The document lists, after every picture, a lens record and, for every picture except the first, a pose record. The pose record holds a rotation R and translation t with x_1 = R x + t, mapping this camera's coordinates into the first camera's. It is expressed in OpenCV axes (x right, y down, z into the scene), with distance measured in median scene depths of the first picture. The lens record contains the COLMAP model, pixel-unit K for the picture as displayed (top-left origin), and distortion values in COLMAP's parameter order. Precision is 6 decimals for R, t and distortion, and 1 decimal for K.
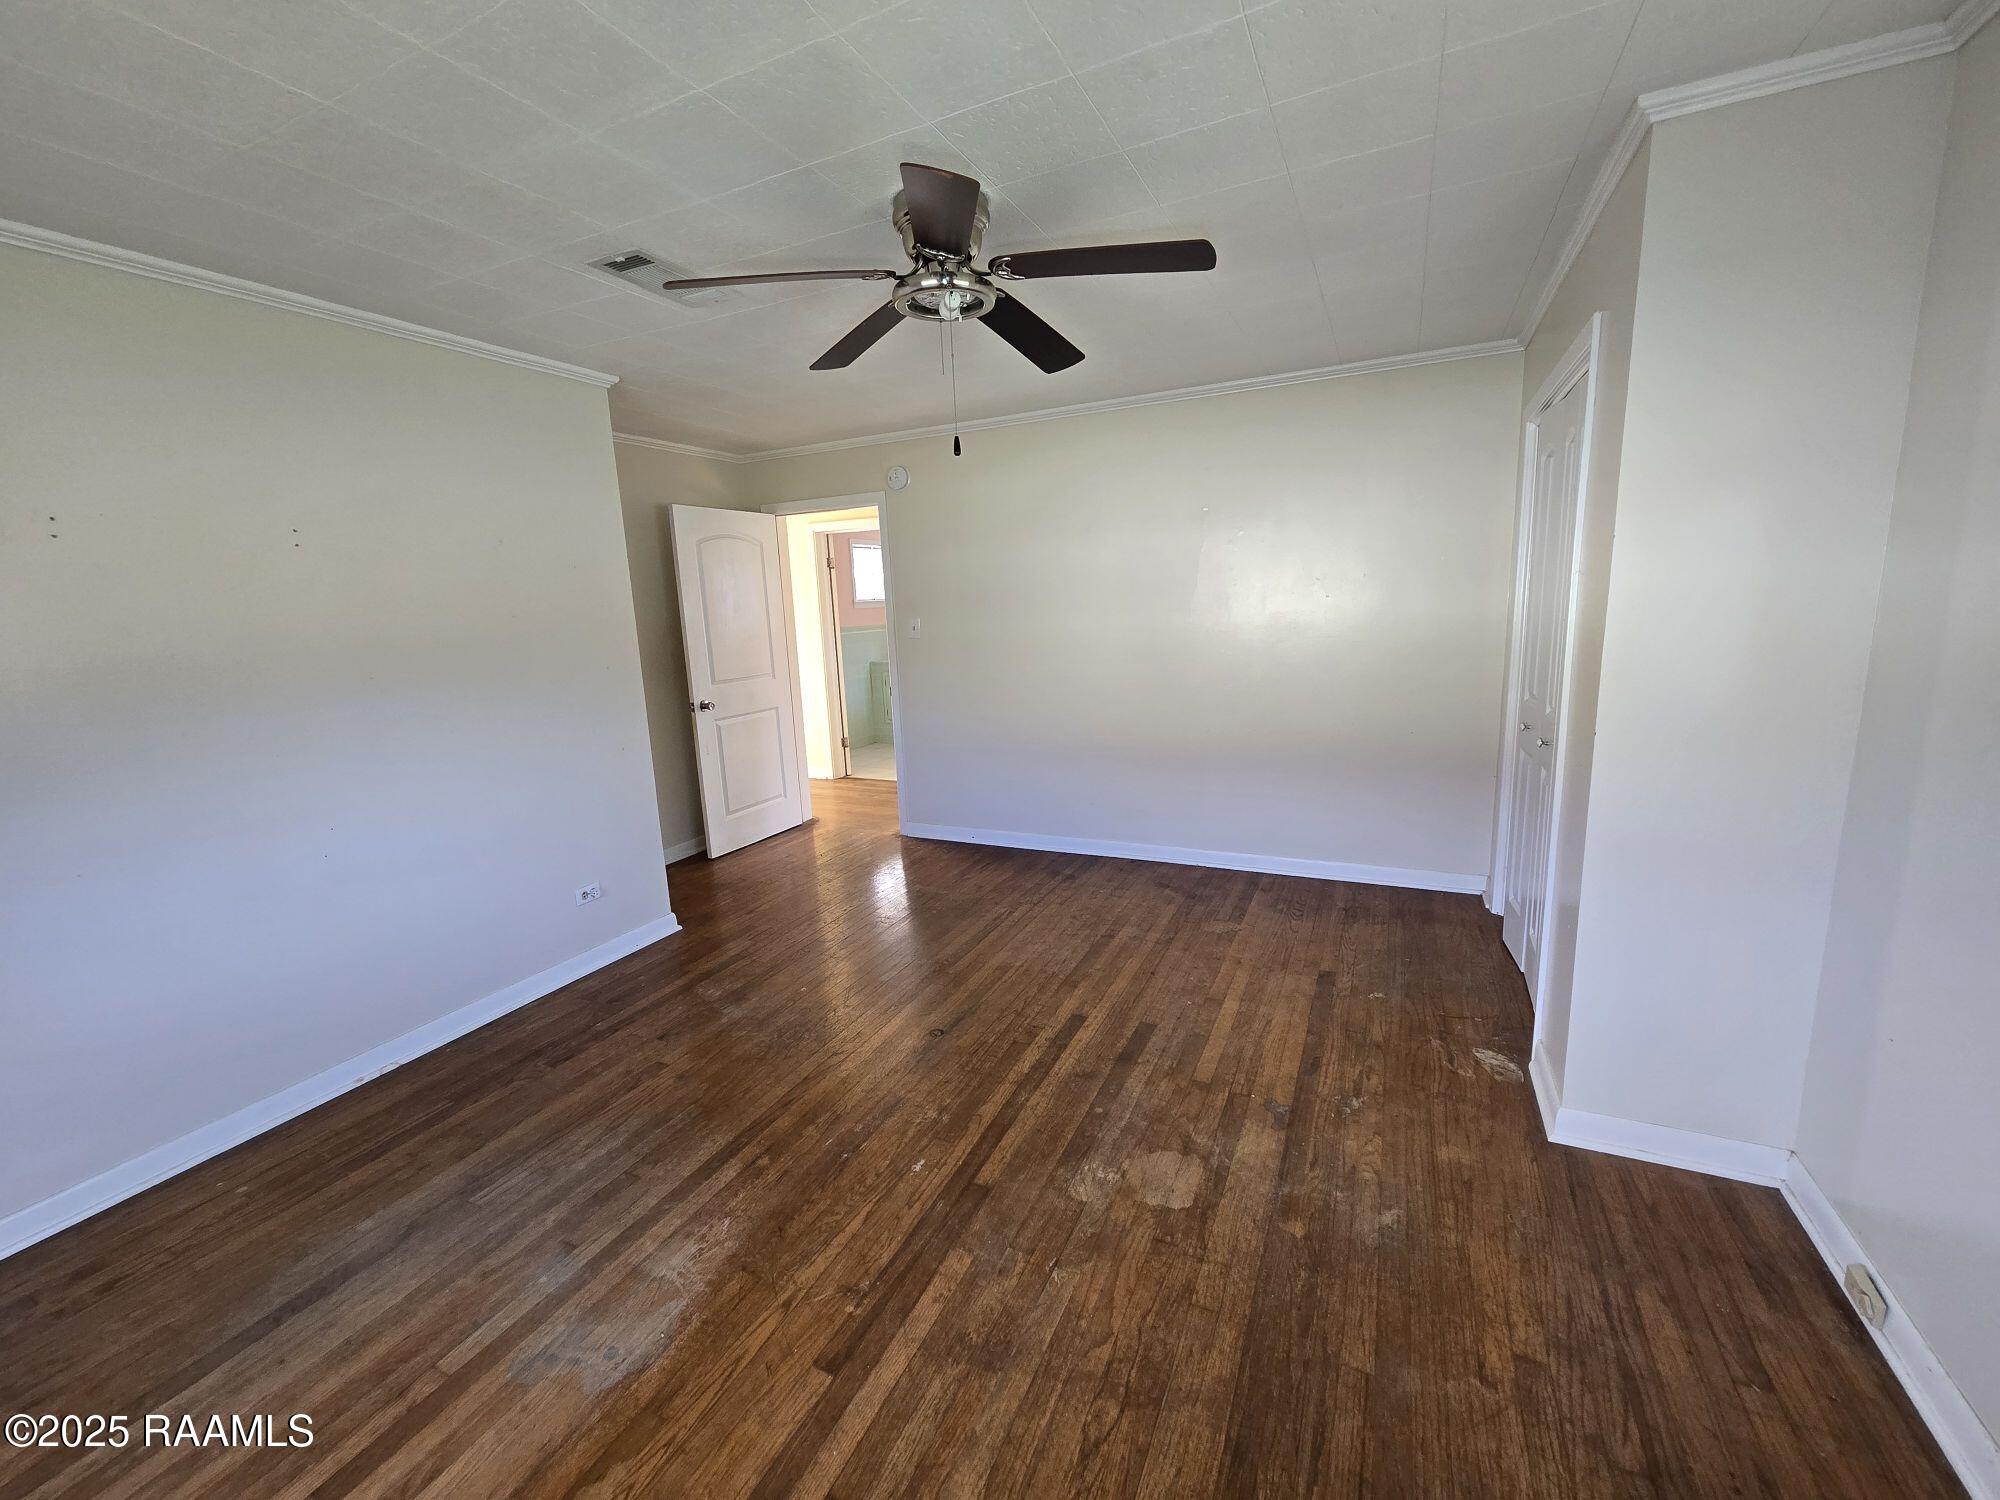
lens RADIAL K [[819.4, 0, 1002.5], [0, 819.4, 754.7], [0, 0, 1]] dist [-0.002644, 0.000612]
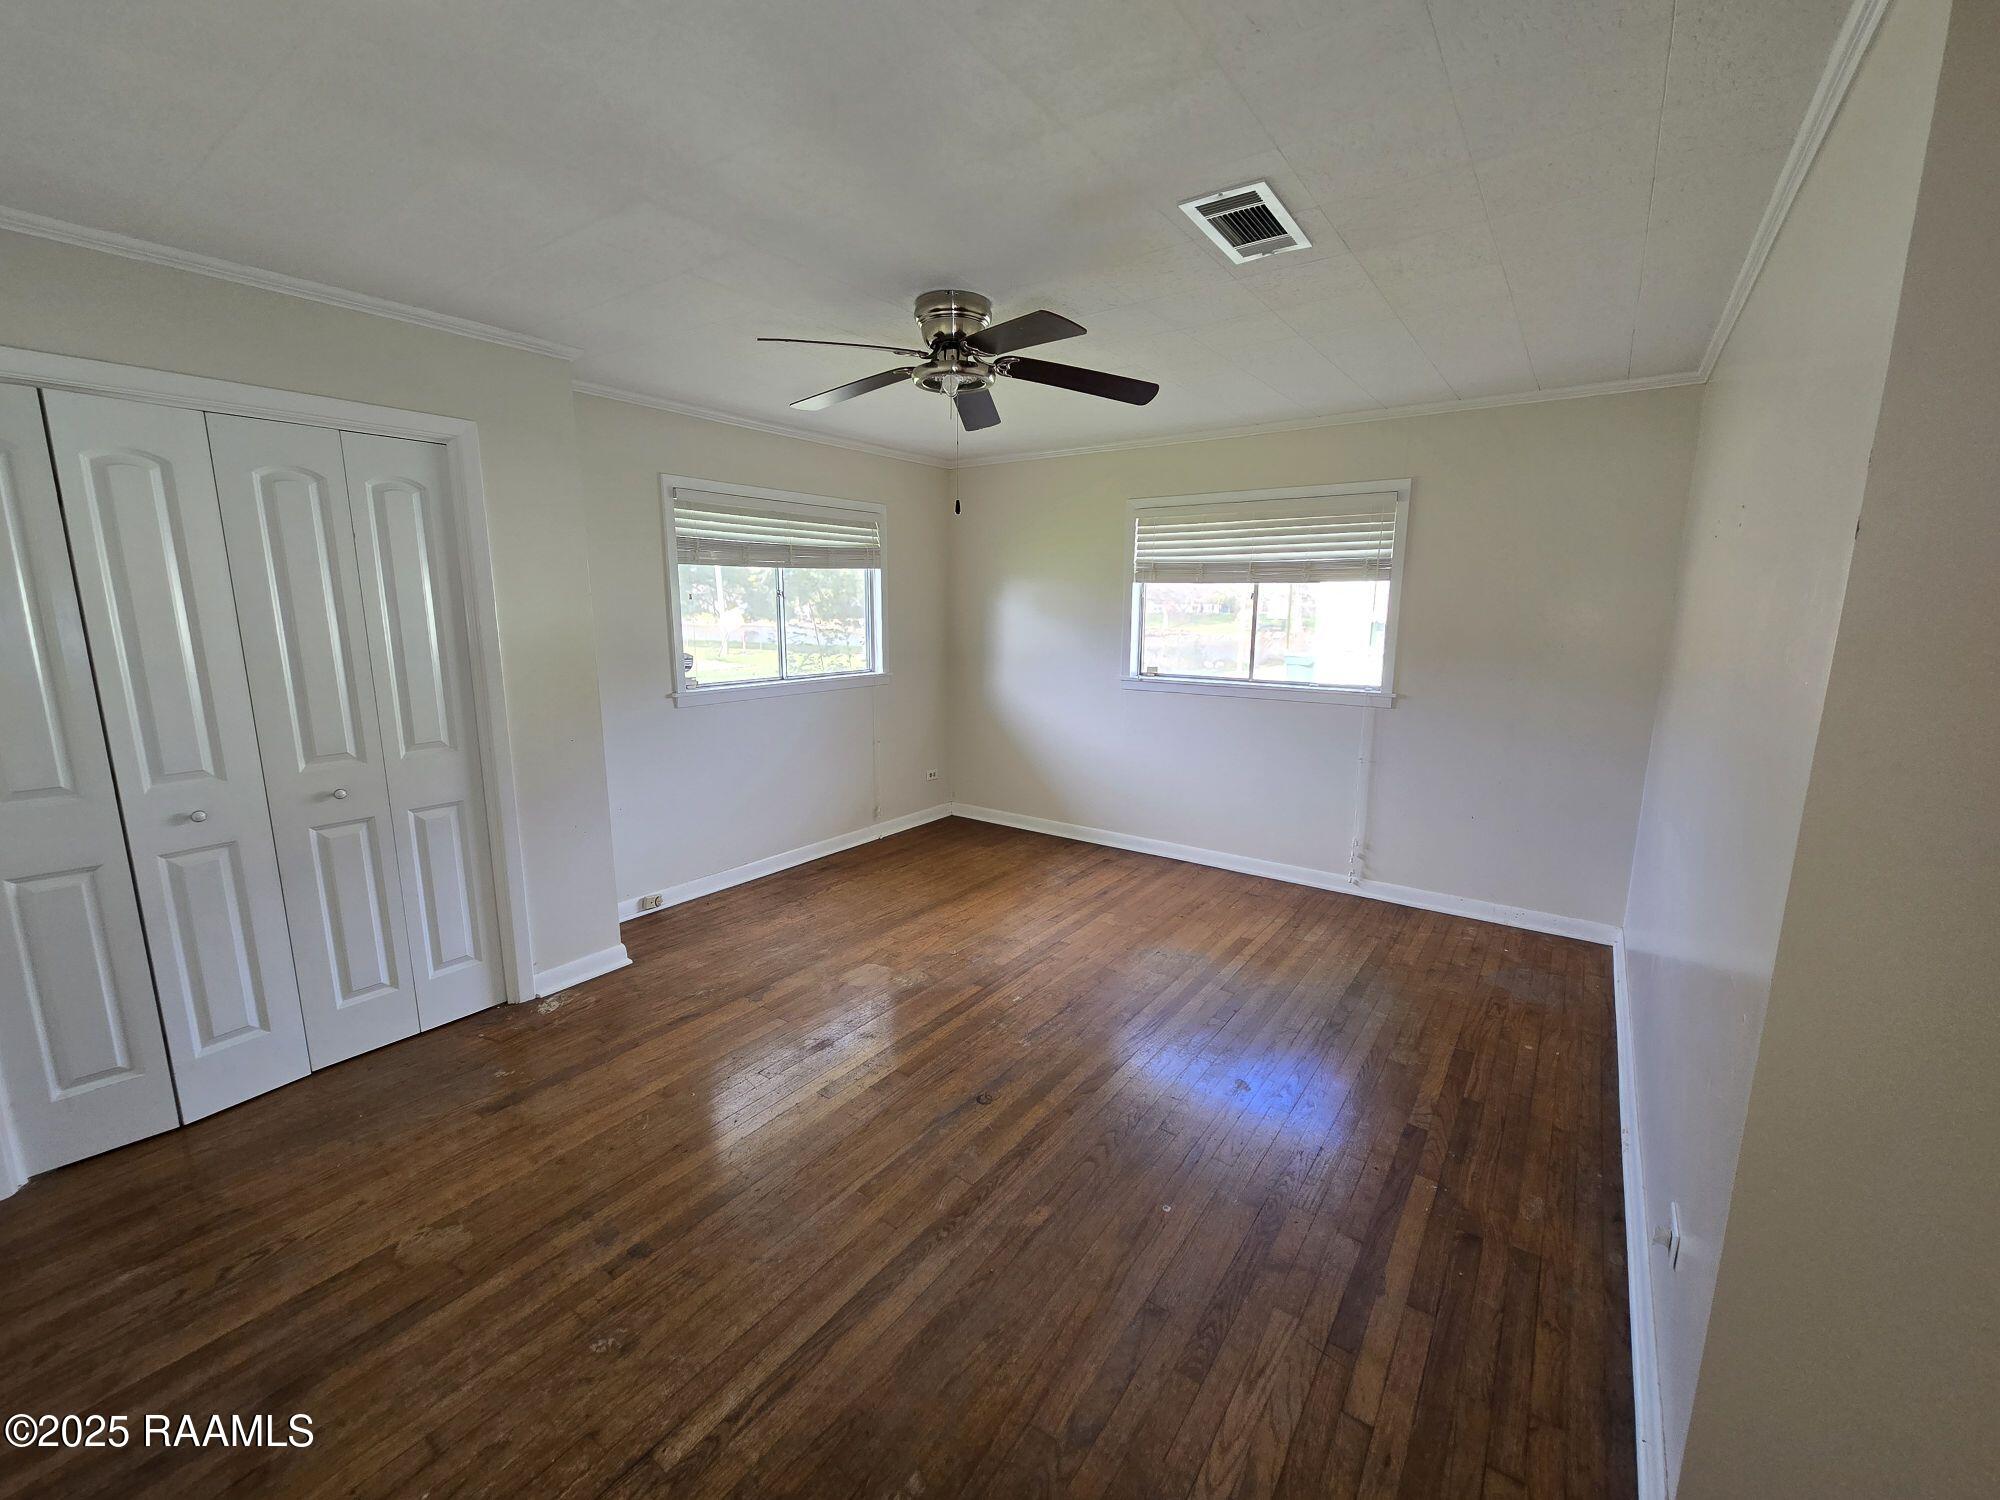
lens RADIAL K [[819.4, 0, 1002.2], [0, 819.4, 742.1], [0, 0, 1]] dist [-0.002644, 0.000612]
pose [[-0.983459, 0.007490, 0.180975, -0.304111], [0.070323, 0.936557, 0.343387, -0.386003], [-0.166922, 0.350434, -0.921593, 1.927444]]
